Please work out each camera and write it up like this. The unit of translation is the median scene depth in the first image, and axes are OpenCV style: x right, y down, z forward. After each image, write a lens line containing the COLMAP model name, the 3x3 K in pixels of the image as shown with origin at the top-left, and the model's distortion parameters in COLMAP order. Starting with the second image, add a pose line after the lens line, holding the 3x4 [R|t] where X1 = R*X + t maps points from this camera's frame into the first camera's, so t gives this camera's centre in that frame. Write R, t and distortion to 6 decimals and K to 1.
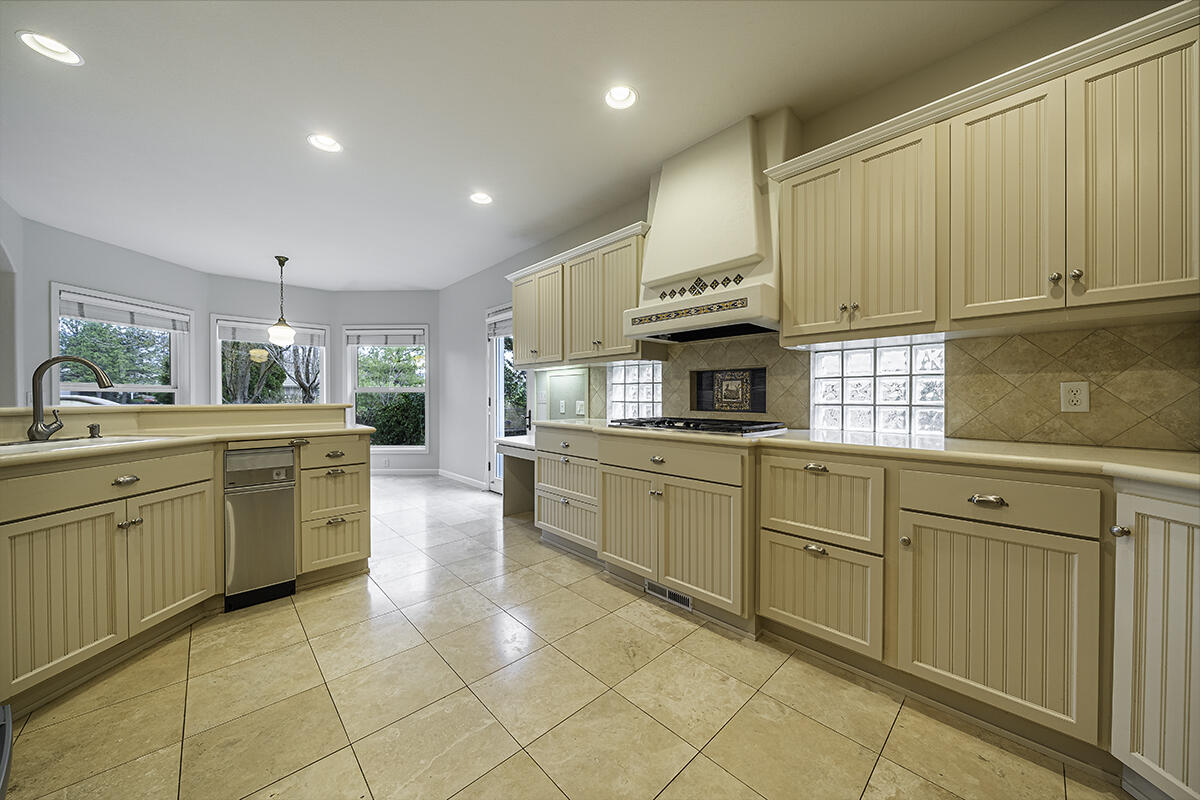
lens RADIAL K [[430.2, 0, 596.3], [0, 430.2, 401.4], [0, 0, 1]] dist [-0.000779, -0.000079]
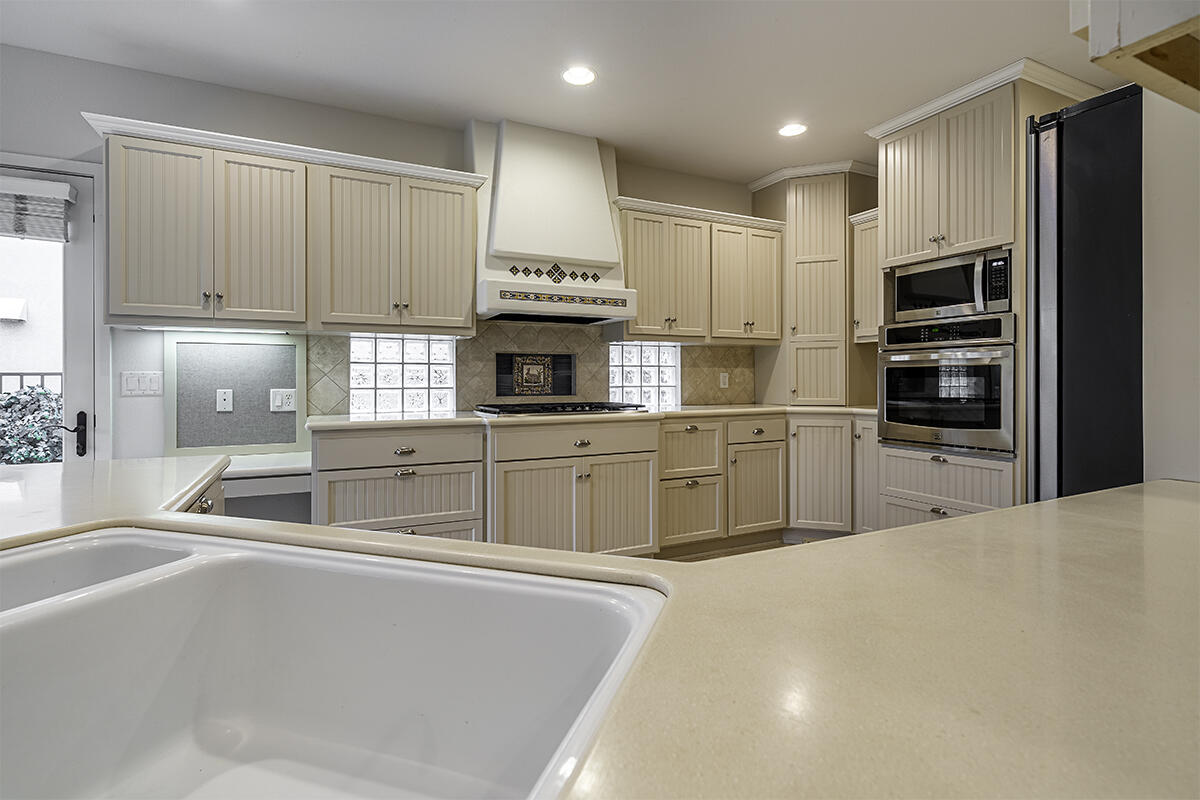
lens RADIAL K [[583.8, 0, 607.1], [0, 583.8, 380.1], [0, 0, 1]] dist [-0.000125, 0.000170]
pose [[0.265240, -0.000805, 0.964182, -1.087915], [0.012961, 0.999912, -0.002731, -0.007403], [-0.964095, 0.013221, 0.265227, 0.533045]]
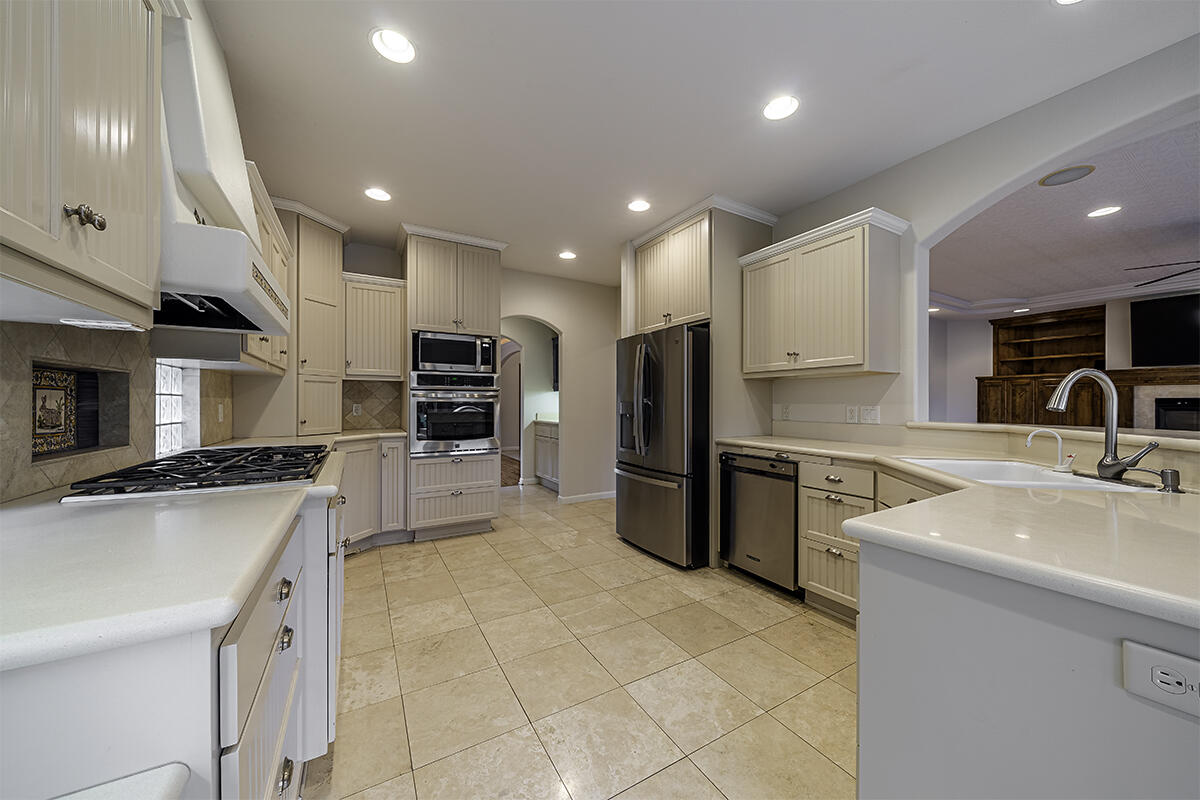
lens RADIAL K [[413.3, 0, 614.7], [0, 413.3, 403.0], [0, 0, 1]] dist [0.000544, 0.000030]
pose [[-0.984534, 0.000457, 0.175192, -0.435379], [0.002197, 0.999950, 0.009741, -0.041114], [-0.175179, 0.009976, -0.984486, 1.523179]]
